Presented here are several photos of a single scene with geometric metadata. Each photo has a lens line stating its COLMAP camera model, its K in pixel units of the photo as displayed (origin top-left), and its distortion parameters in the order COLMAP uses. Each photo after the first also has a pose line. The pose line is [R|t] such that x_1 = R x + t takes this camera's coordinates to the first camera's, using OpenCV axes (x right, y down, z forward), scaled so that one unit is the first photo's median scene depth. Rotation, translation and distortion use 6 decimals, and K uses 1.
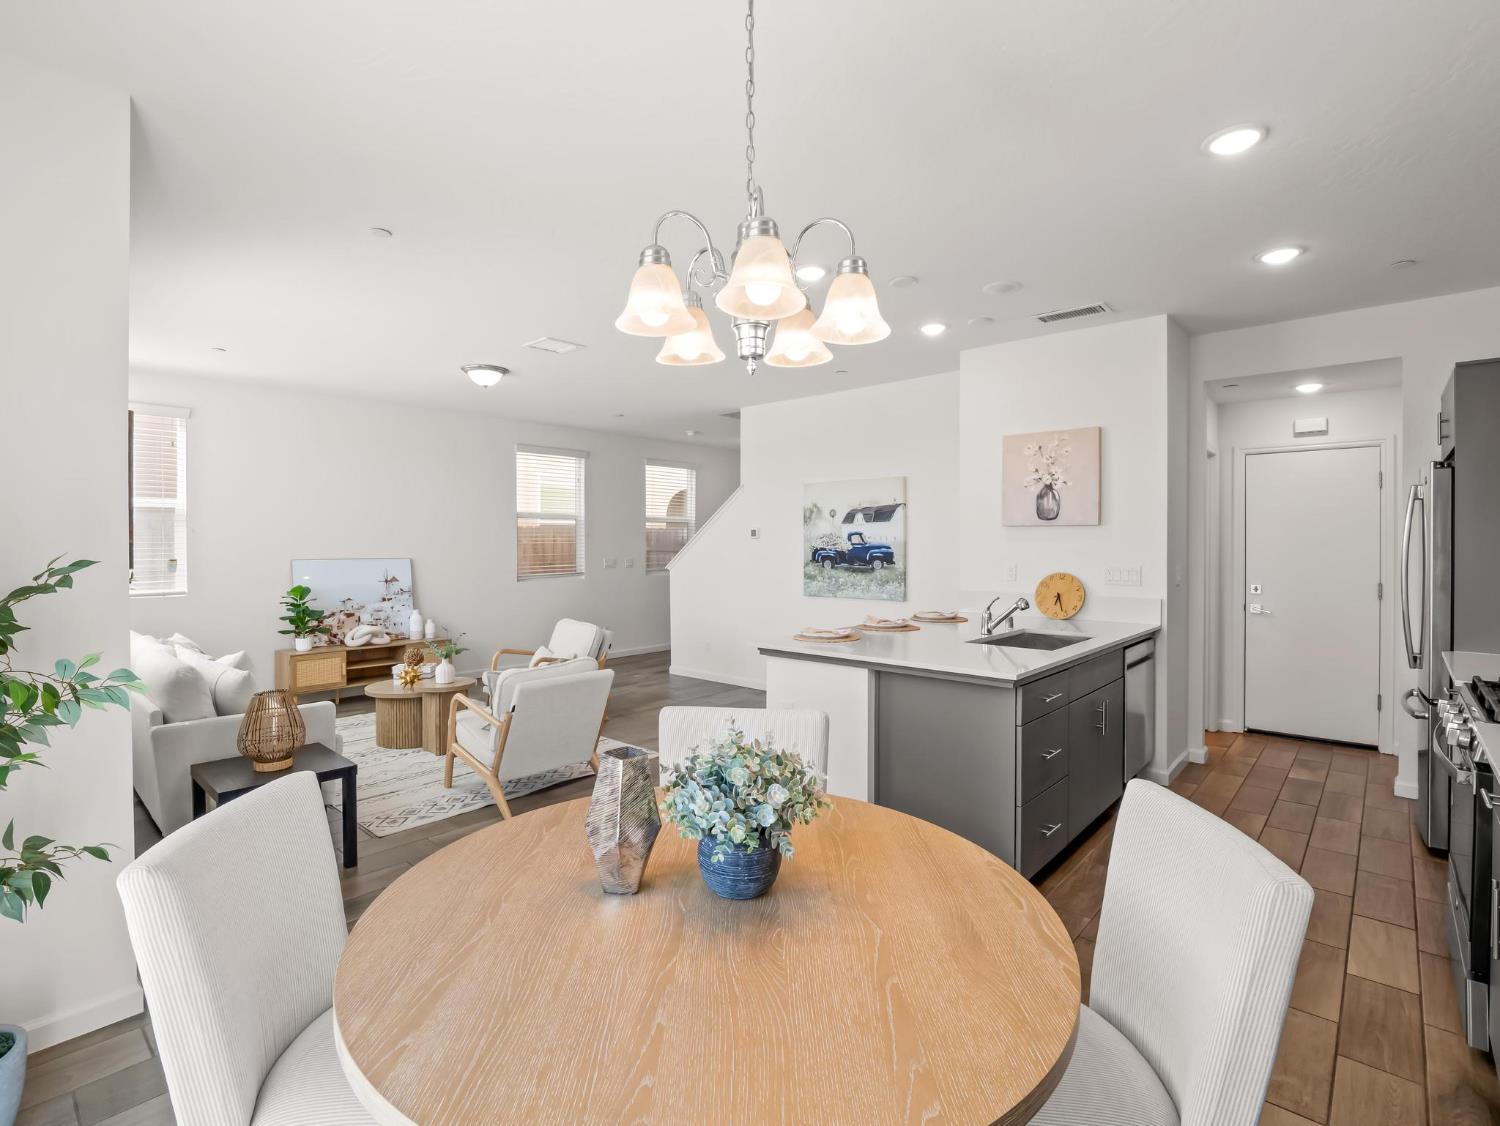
lens RADIAL K [[726.9, 0, 748.6], [0, 726.9, 554.4], [0, 0, 1]] dist [-0.002757, -0.000271]
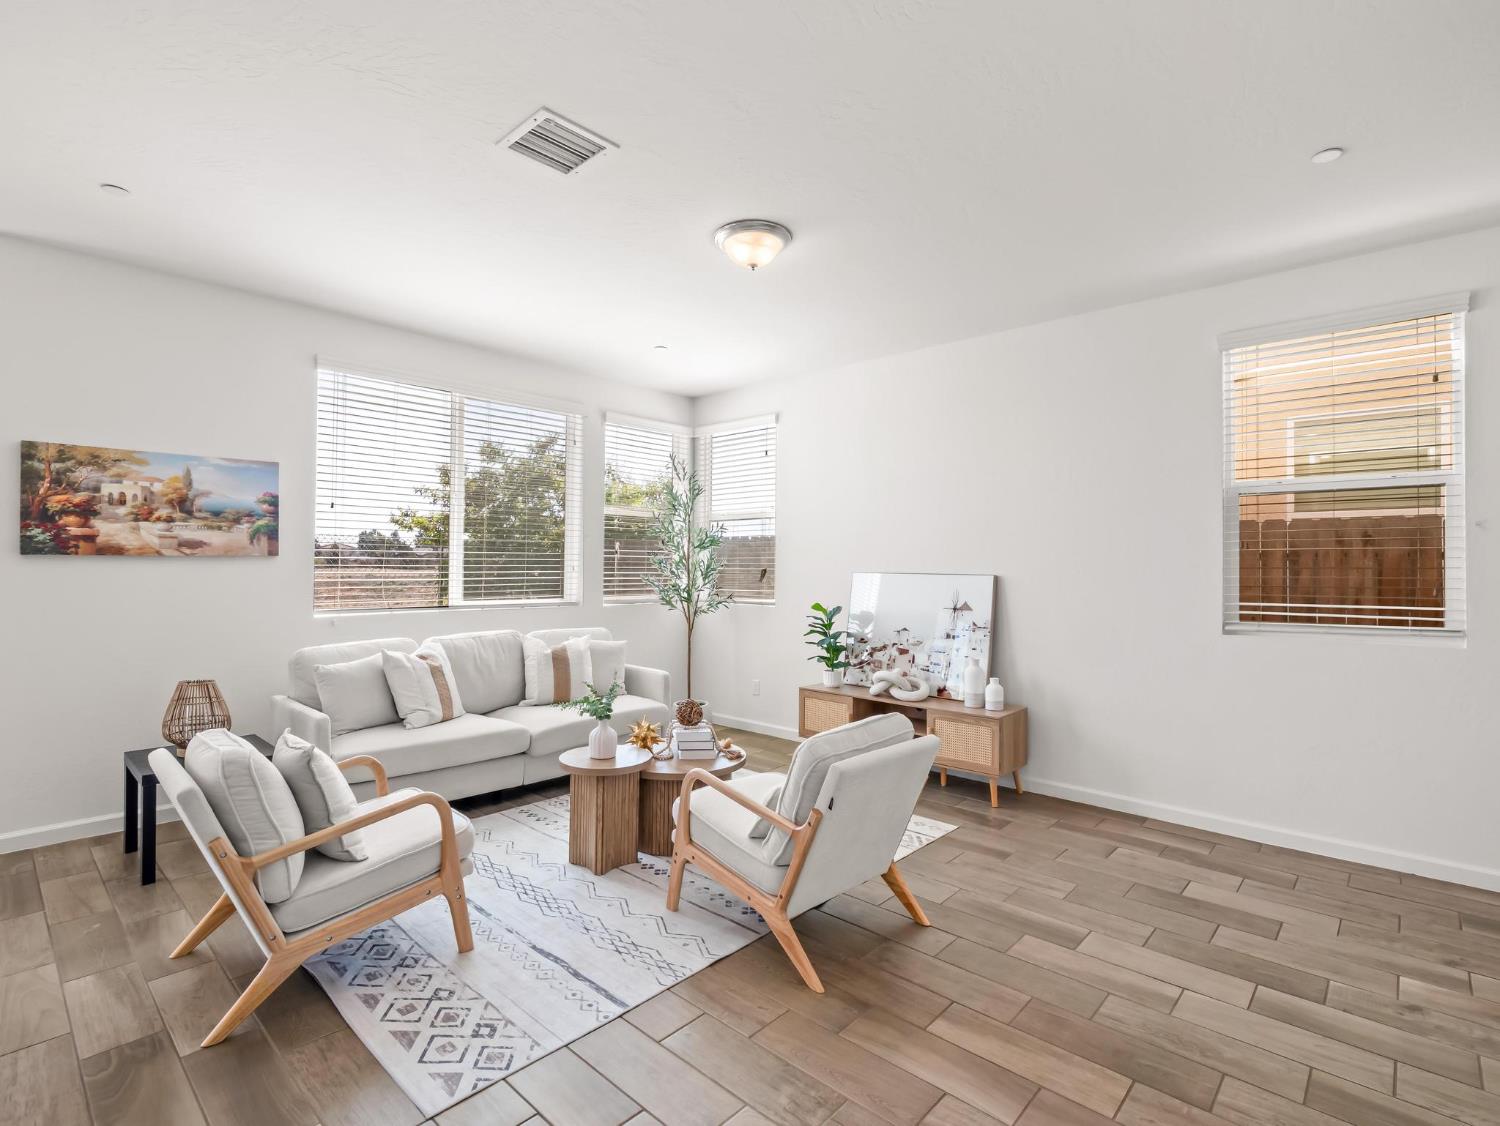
lens RADIAL K [[726.9, 0, 748.6], [0, 726.9, 554.4], [0, 0, 1]] dist [-0.002757, -0.000271]
pose [[-0.013431, -0.016367, -0.999776, 0.182052], [-0.026686, 0.999516, -0.016004, 0.003448], [0.999554, 0.026465, -0.013862, 0.903459]]
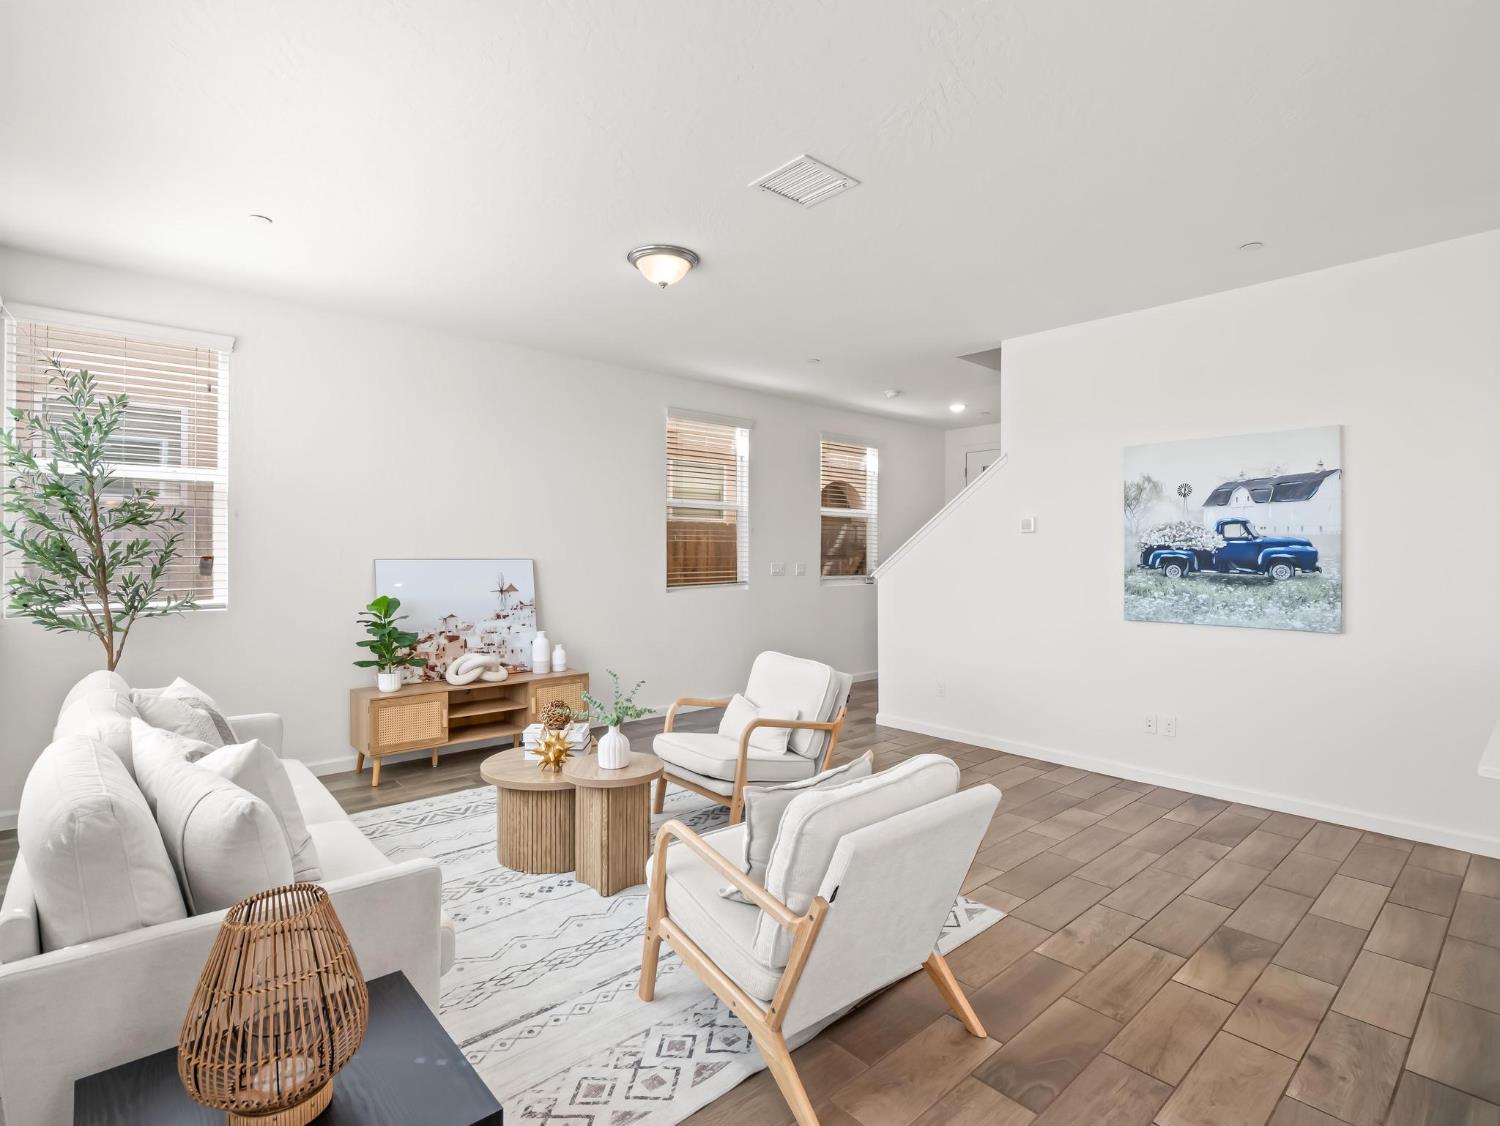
lens RADIAL K [[736.9, 0, 750.0], [0, 736.9, 563.0], [0, 0, 1]] dist [0.000273, -0.000347]
pose [[0.994431, 0.006394, -0.105197, -0.199004], [-0.006641, 0.999976, -0.002001, 0.010614], [0.105182, 0.002688, 0.994449, 0.338582]]
